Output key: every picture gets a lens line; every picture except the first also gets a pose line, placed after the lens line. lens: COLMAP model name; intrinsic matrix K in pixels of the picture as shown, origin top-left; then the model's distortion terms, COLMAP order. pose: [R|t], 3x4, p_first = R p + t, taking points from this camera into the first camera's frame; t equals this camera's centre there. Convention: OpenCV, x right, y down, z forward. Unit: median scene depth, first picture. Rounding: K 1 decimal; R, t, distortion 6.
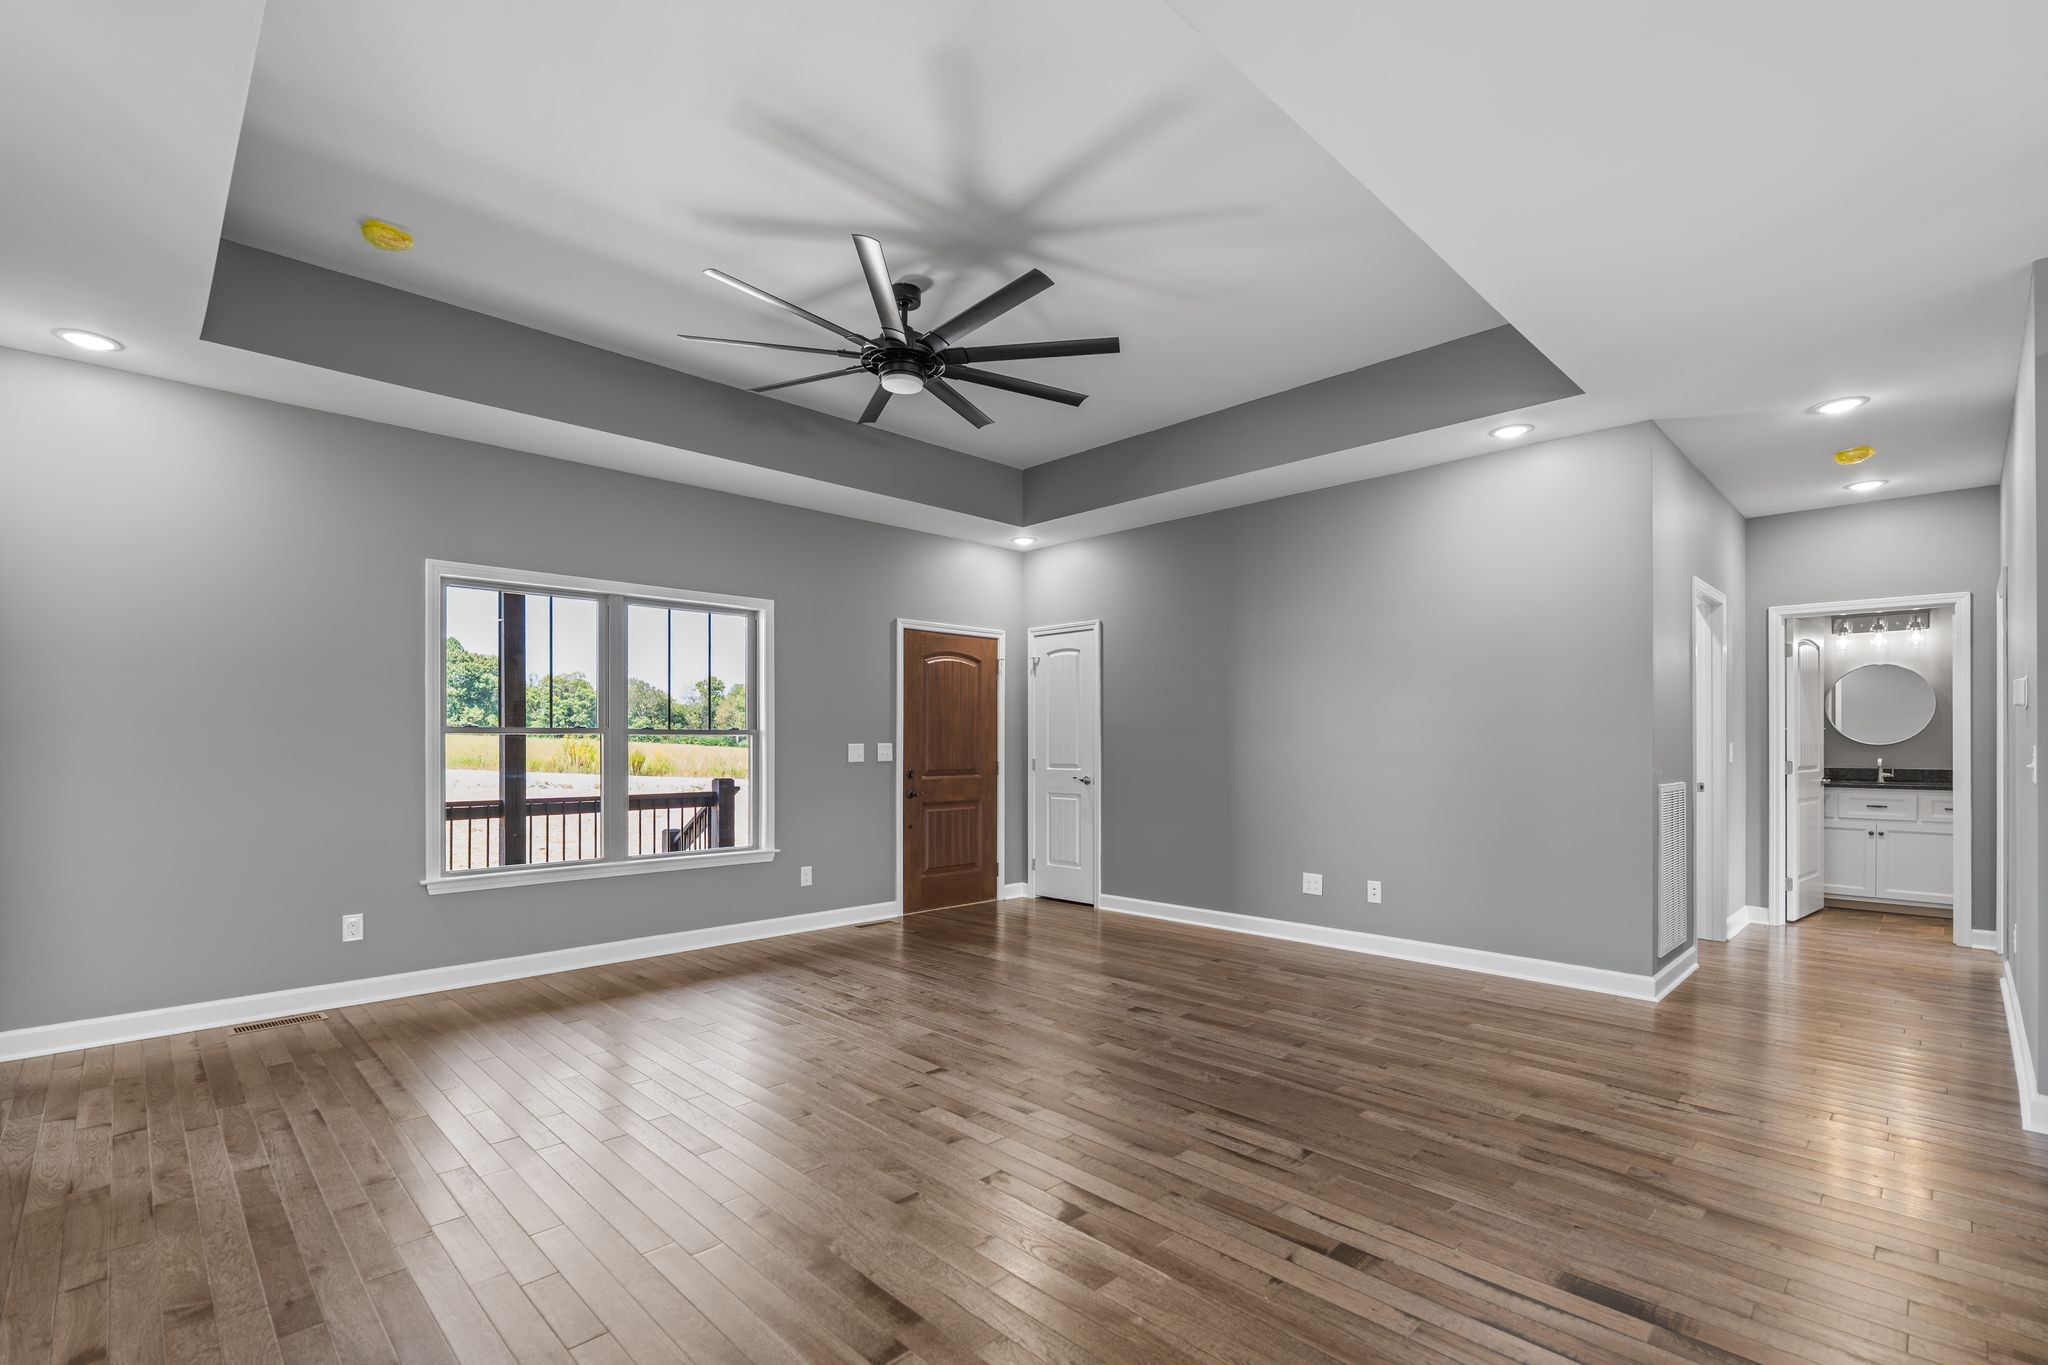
lens RADIAL K [[913.2, 0, 988.7], [0, 913.2, 741.2], [0, 0, 1]] dist [-0.007899, 0.002354]
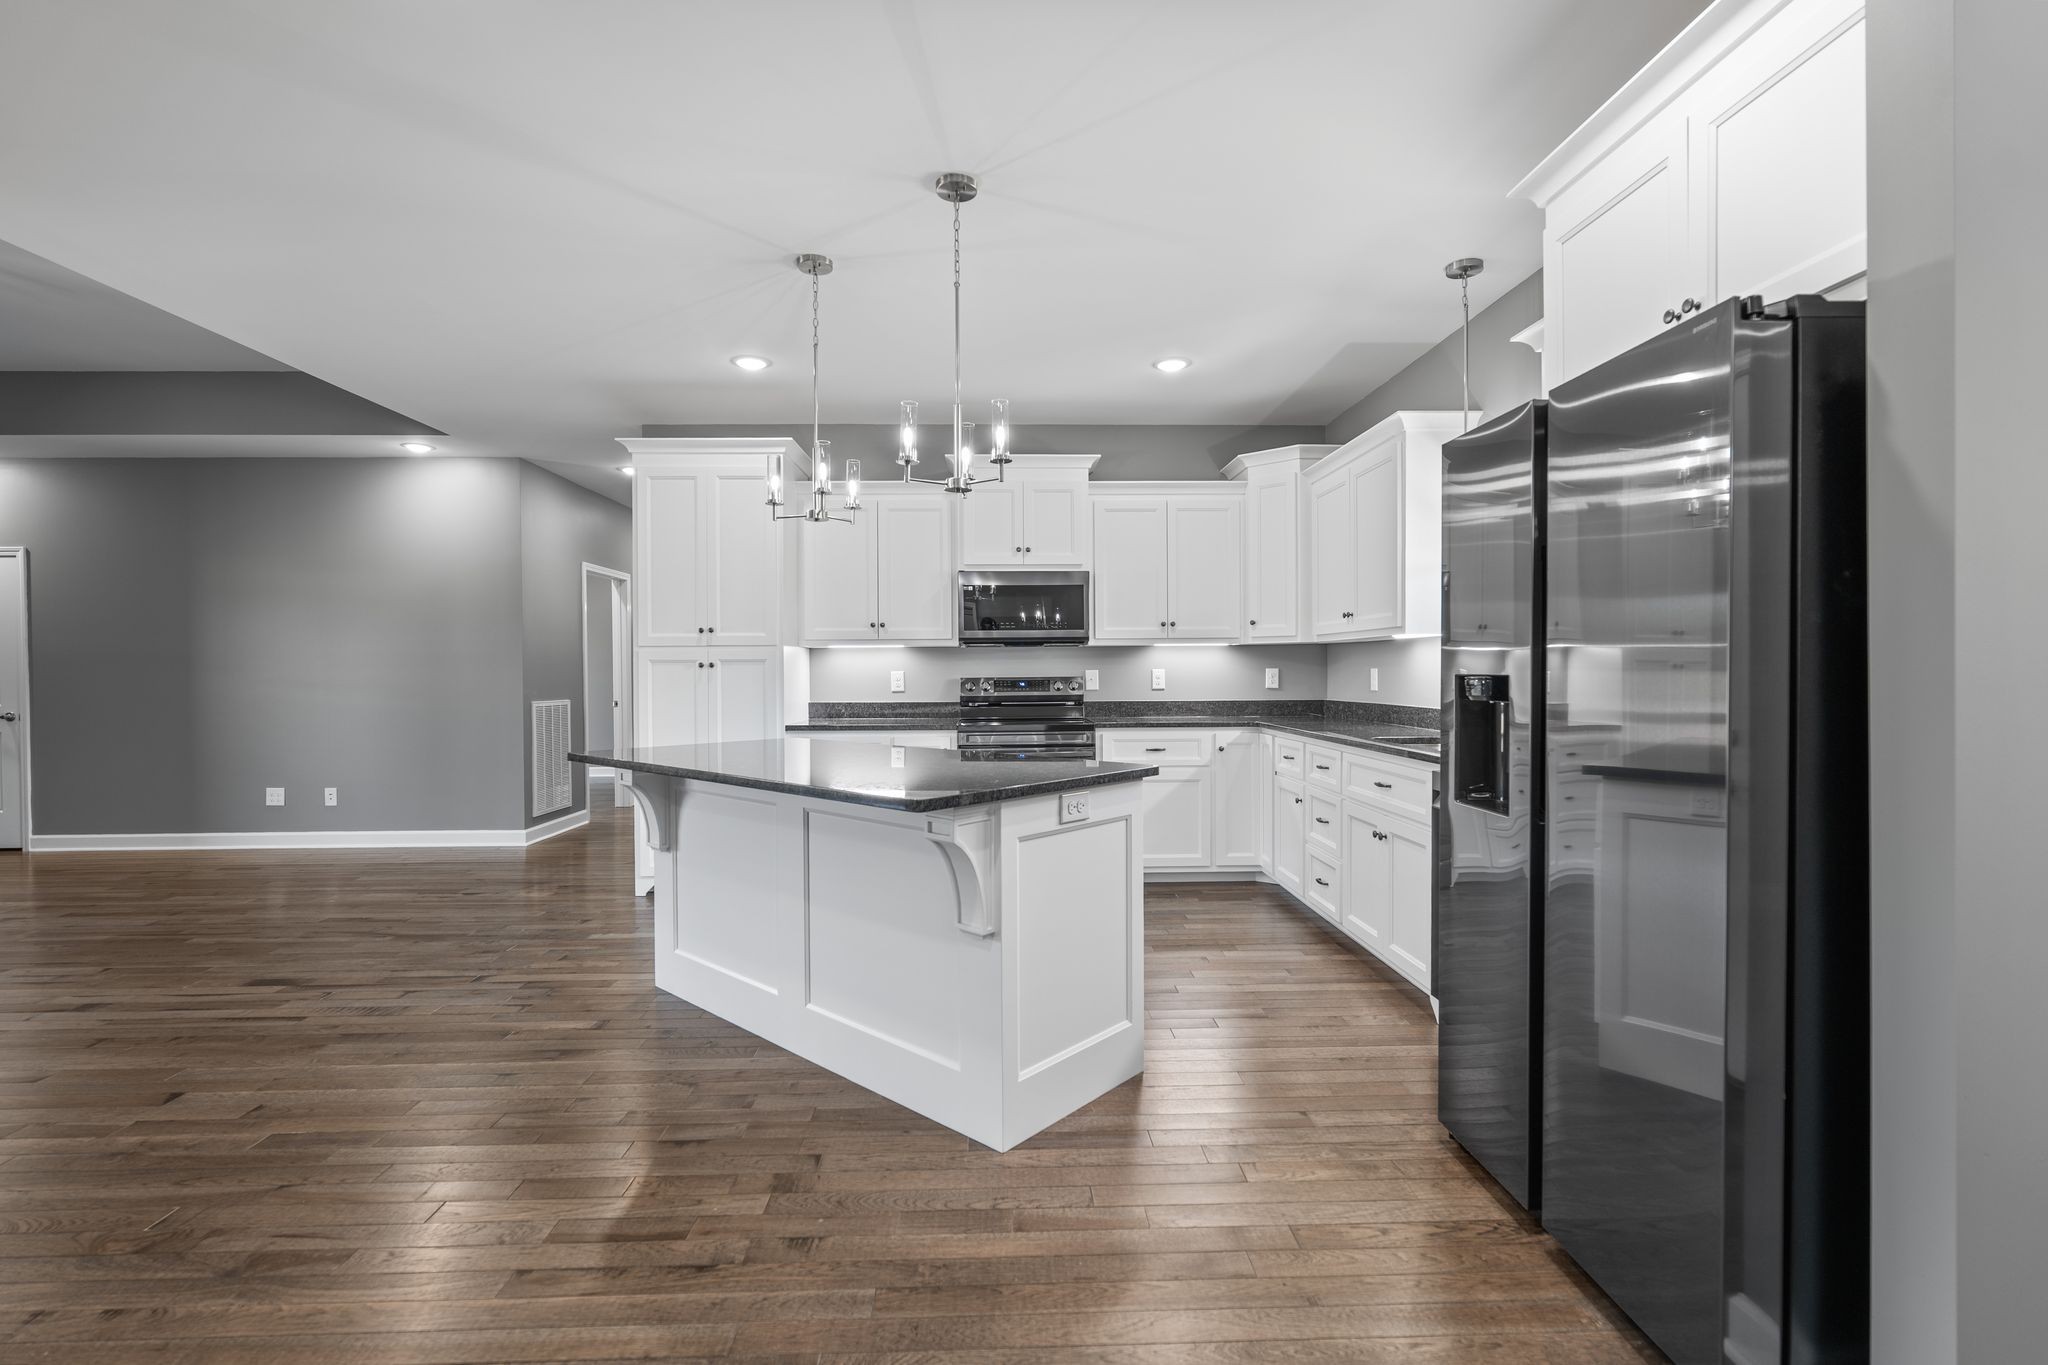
lens RADIAL K [[913.2, 0, 1036.0], [0, 913.2, 685.1], [0, 0, 1]] dist [-0.007899, 0.002354]
pose [[0.660128, -0.014715, 0.751009, 0.129792], [0.003932, 0.999862, 0.016135, -0.000842], [-0.751143, -0.007698, 0.660095, -0.507401]]
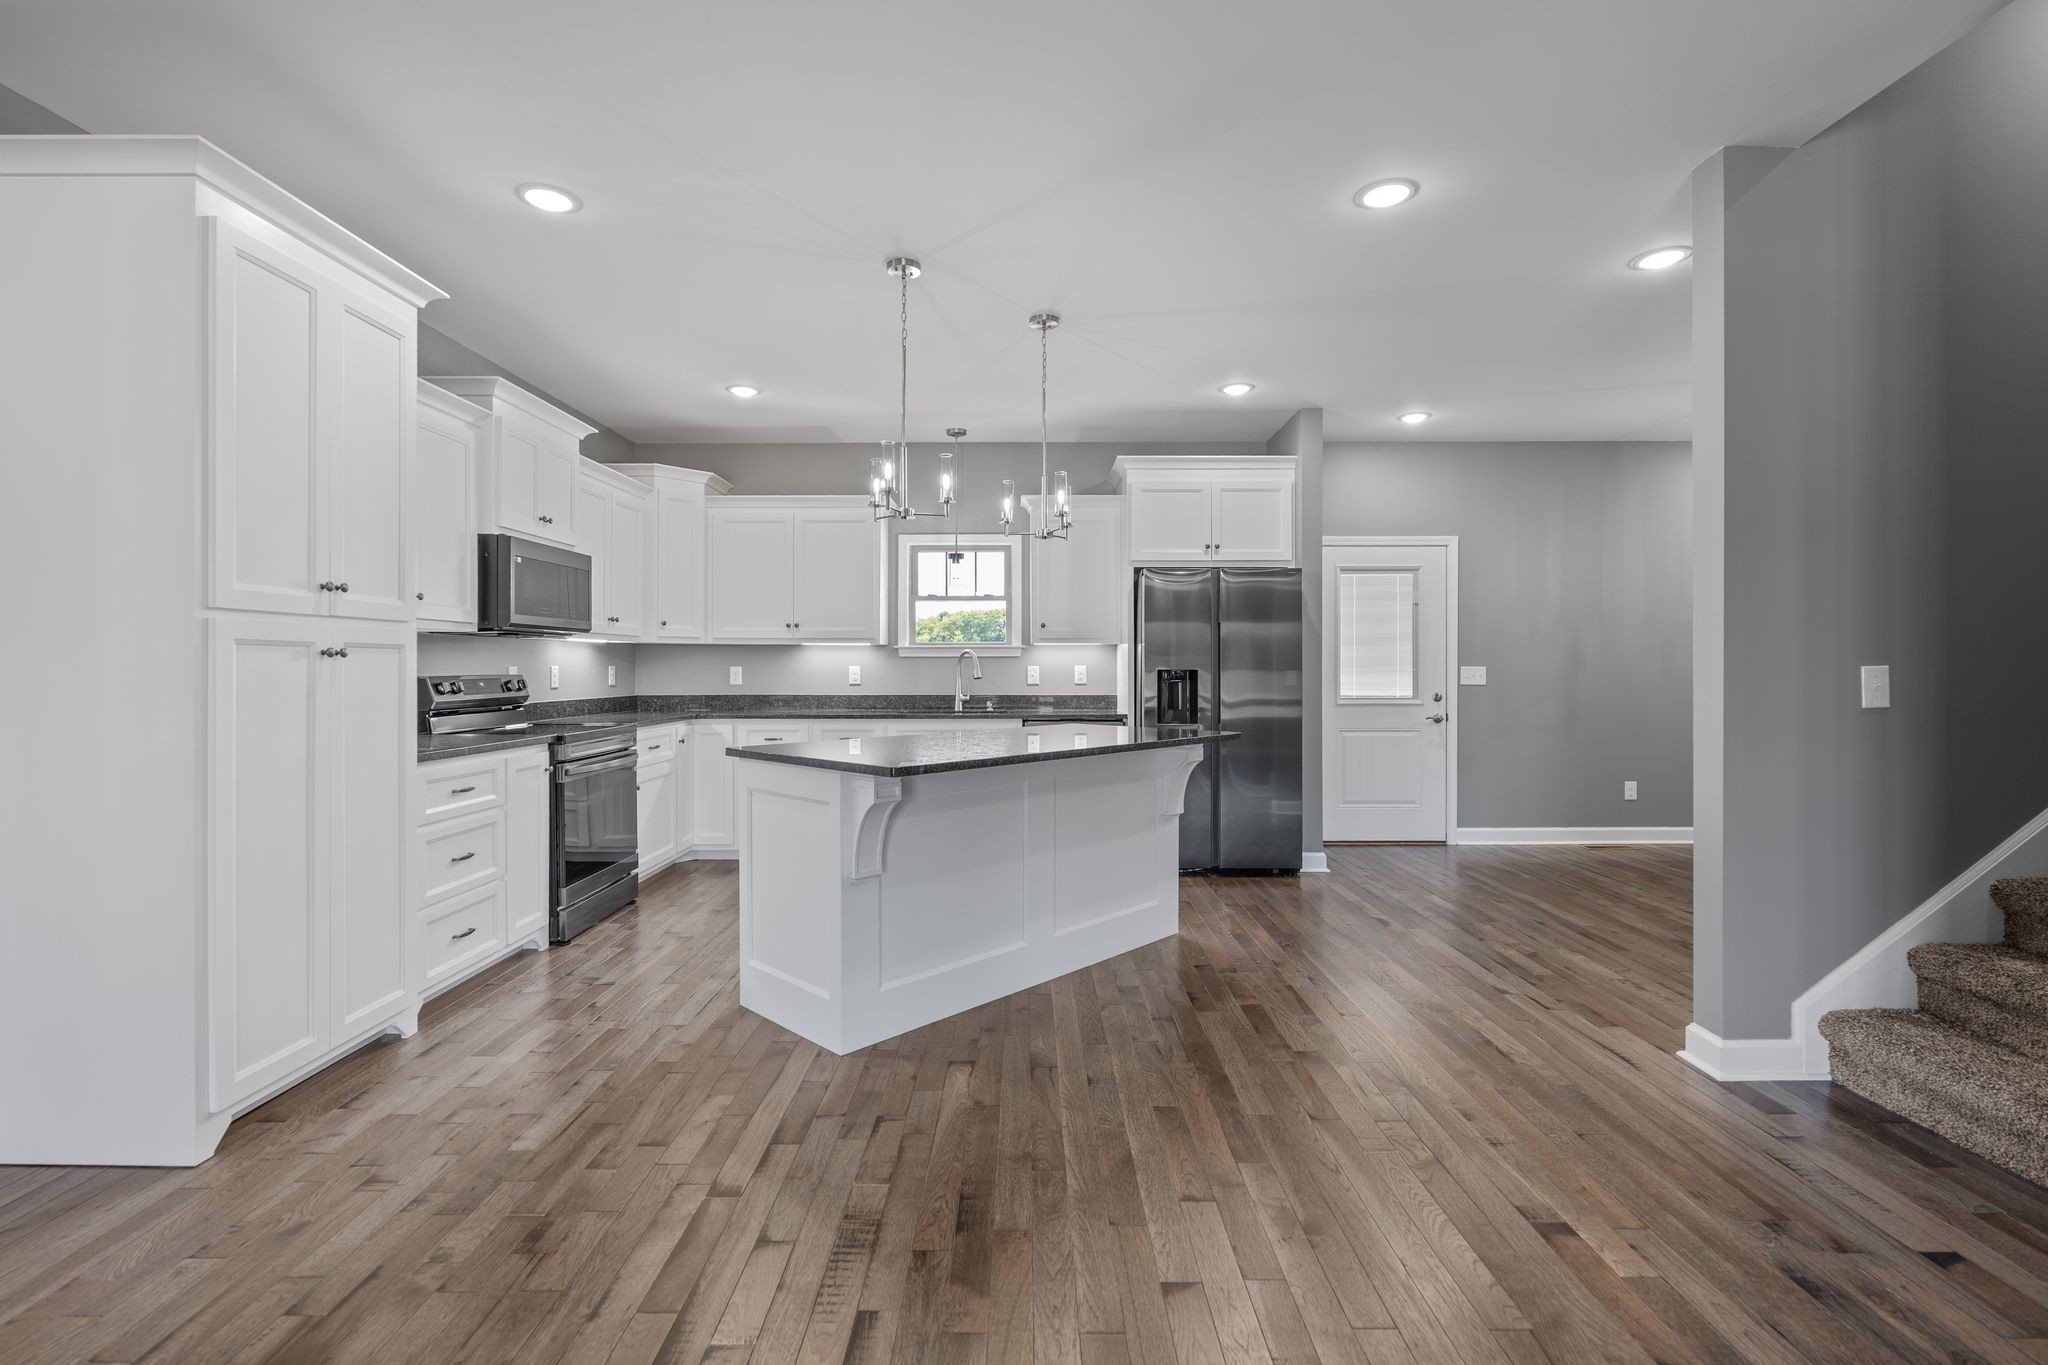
lens RADIAL K [[913.2, 0, 1029.3], [0, 913.2, 672.5], [0, 0, 1]] dist [-0.007899, 0.002354]
pose [[-0.727994, -0.002001, 0.685581, -0.005041], [0.000431, 0.999994, 0.003376, 0.001964], [-0.685584, 0.002753, -0.727988, 0.466361]]
